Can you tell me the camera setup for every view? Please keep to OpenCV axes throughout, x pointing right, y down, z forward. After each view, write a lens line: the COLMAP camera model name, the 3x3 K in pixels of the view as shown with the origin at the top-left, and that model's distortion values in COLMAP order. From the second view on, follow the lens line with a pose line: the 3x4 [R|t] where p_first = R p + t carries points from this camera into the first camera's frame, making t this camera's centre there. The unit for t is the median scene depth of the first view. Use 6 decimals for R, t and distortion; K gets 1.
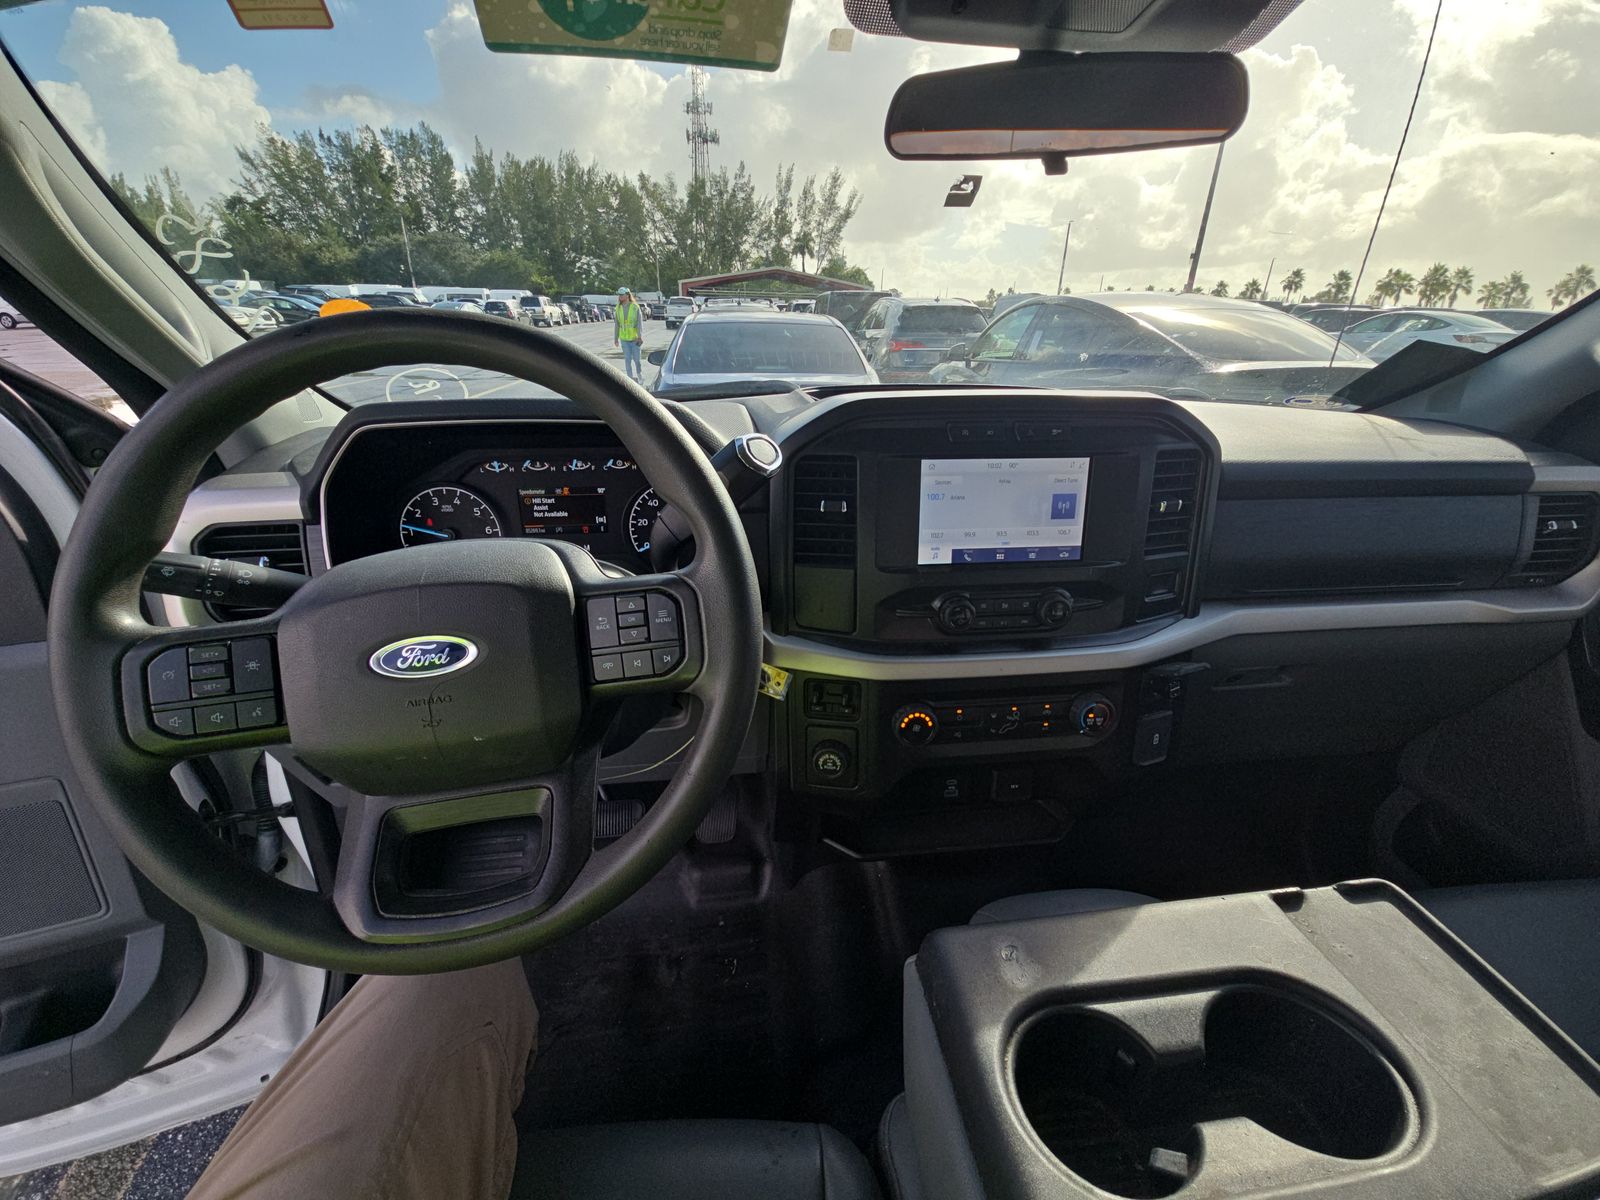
lens RADIAL K [[631.7, 0, 809.6], [0, 631.7, 607.9], [0, 0, 1]] dist [0.004825, 0.000167]
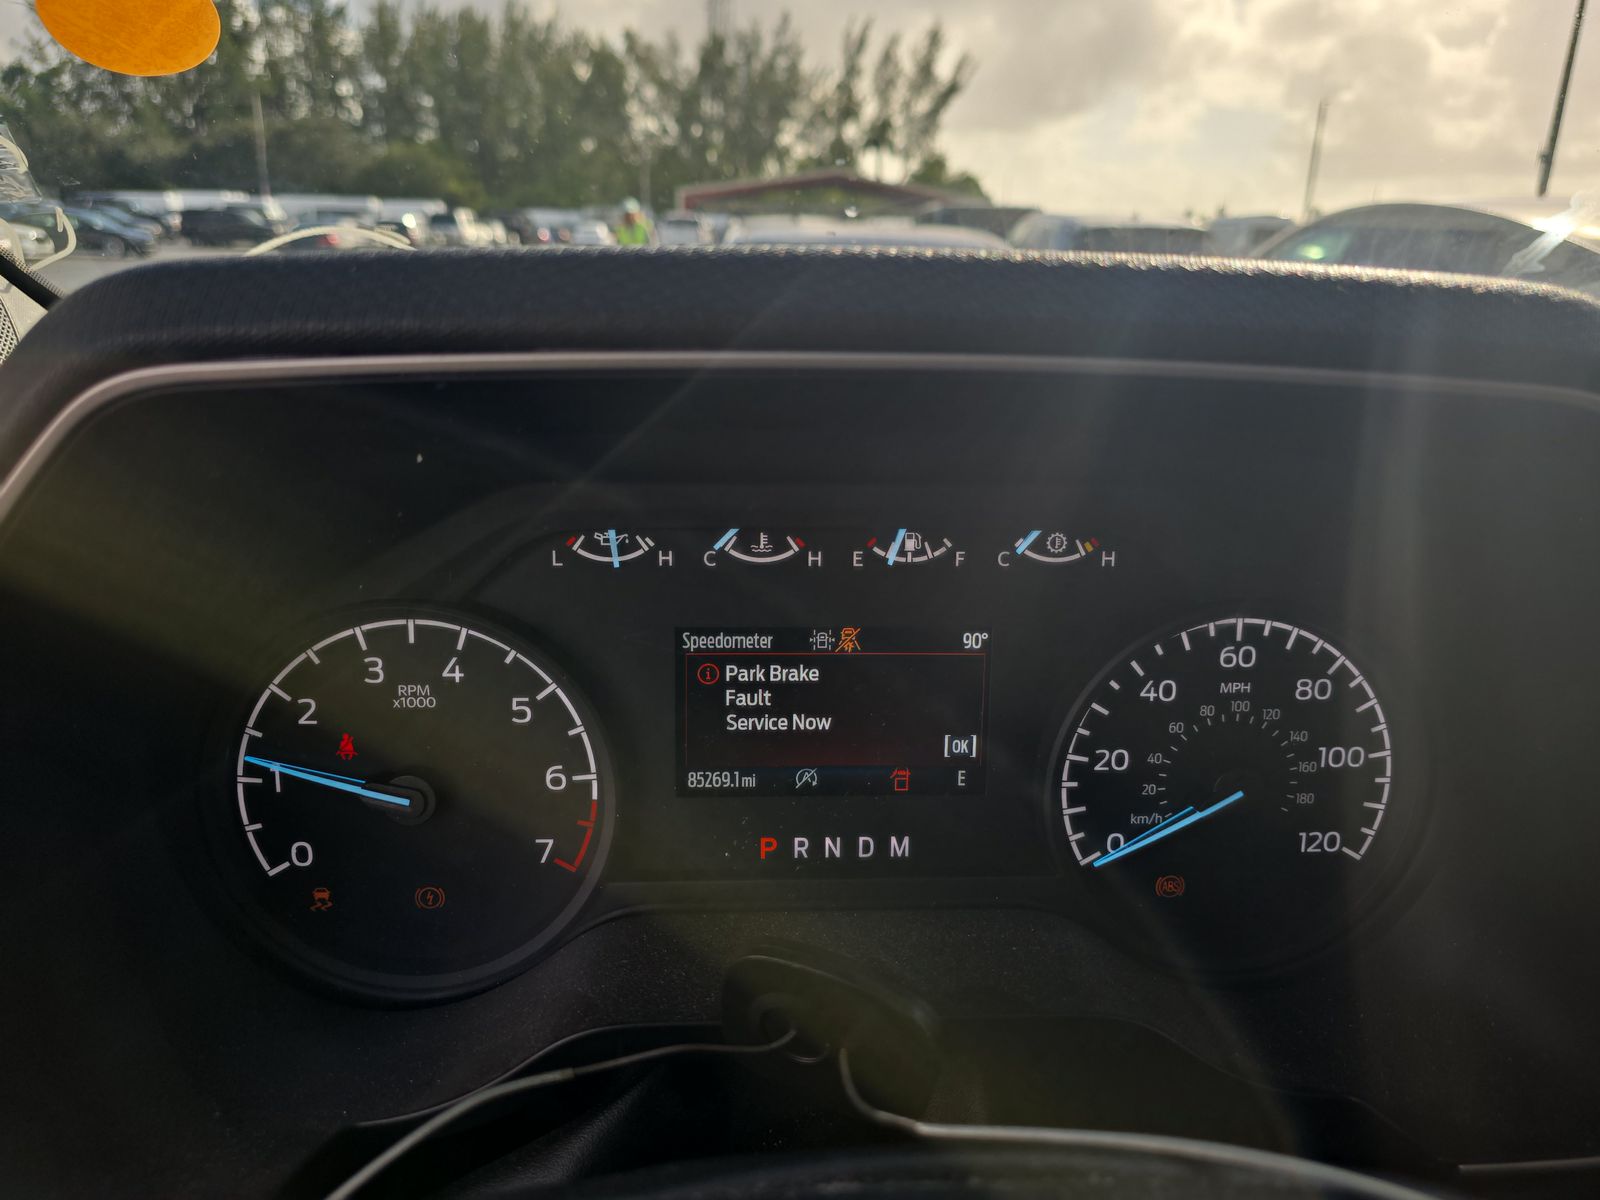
lens RADIAL K [[1061.2, 0, 810.7], [0, 1061.2, 611.5], [0, 0, 1]] dist [0.008735, -0.003421]
pose [[0.998003, 0.030017, -0.055586, -0.381554], [-0.035528, 0.994254, -0.100981, -0.152834], [0.052235, 0.102755, 0.993334, 0.559357]]
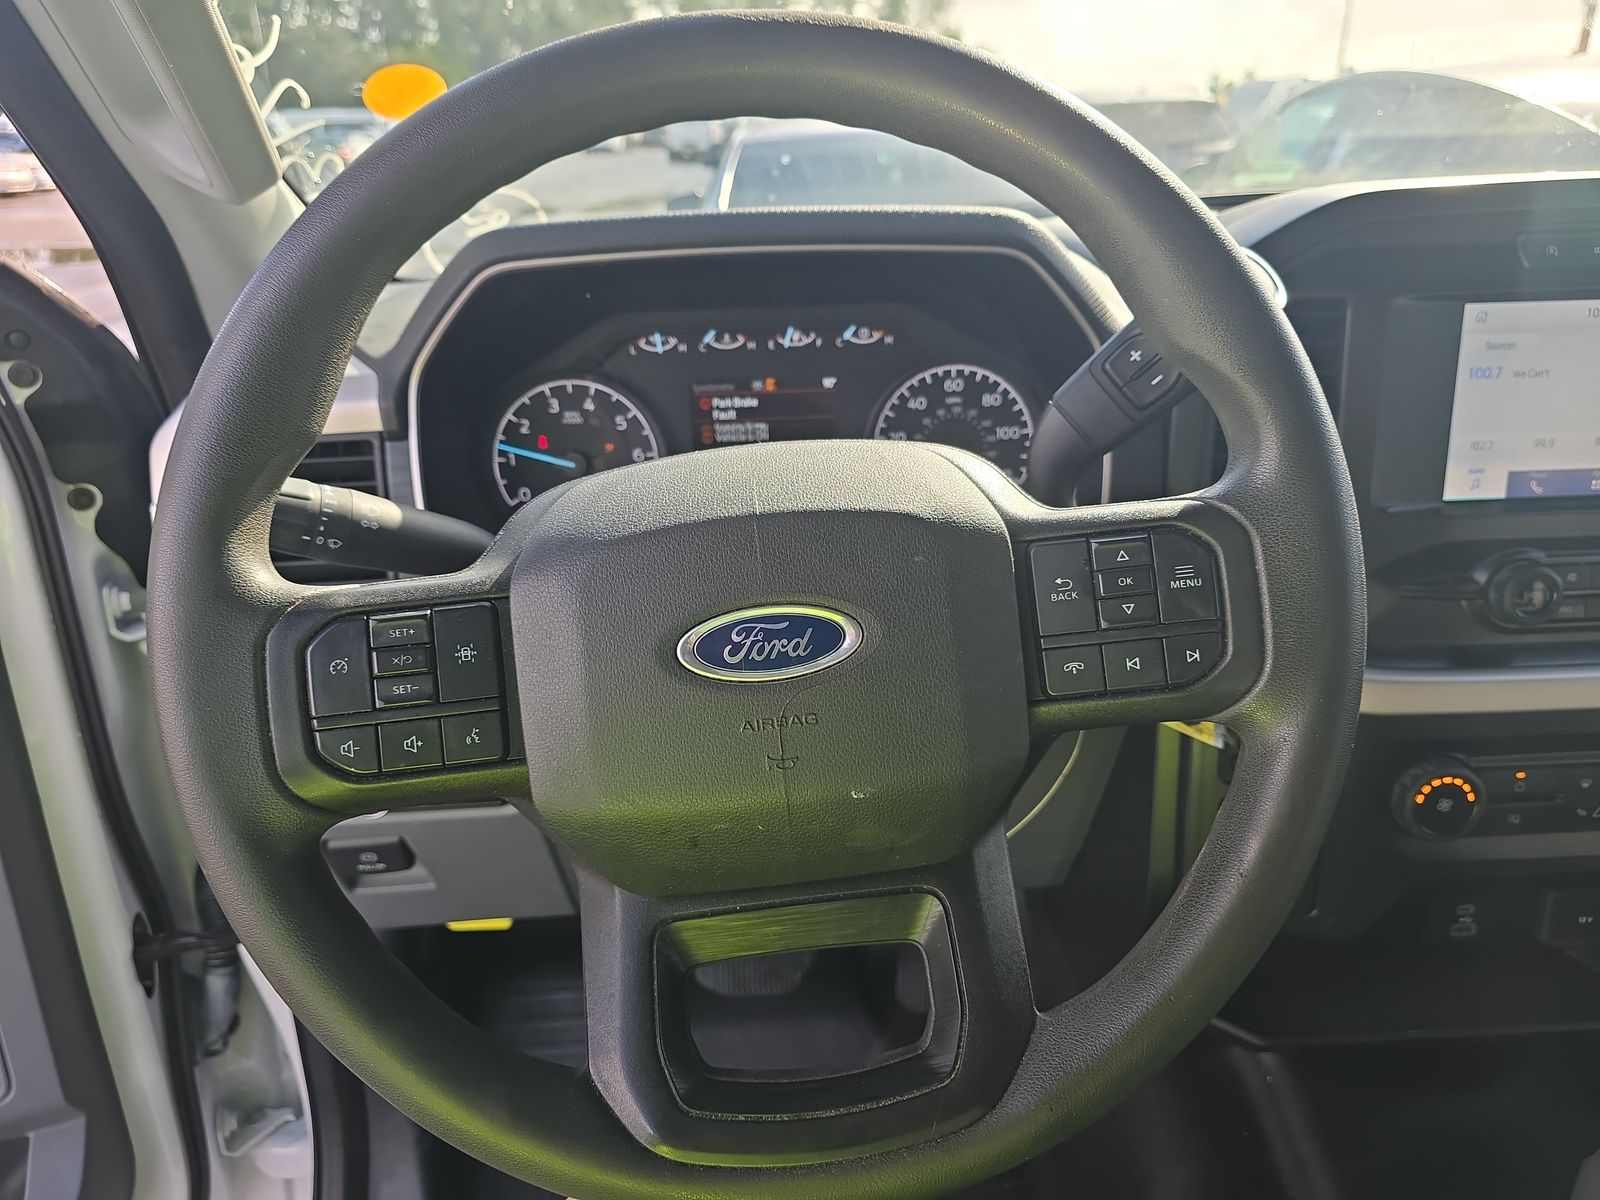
lens RADIAL K [[1061.2, 0, 810.7], [0, 1061.2, 611.5], [0, 0, 1]] dist [0.008735, -0.003421]
pose [[0.996329, -0.002841, -0.085561, -0.269869], [0.001834, 0.999928, -0.011854, 0.033134], [0.085588, 0.011654, 0.996262, 0.046913]]
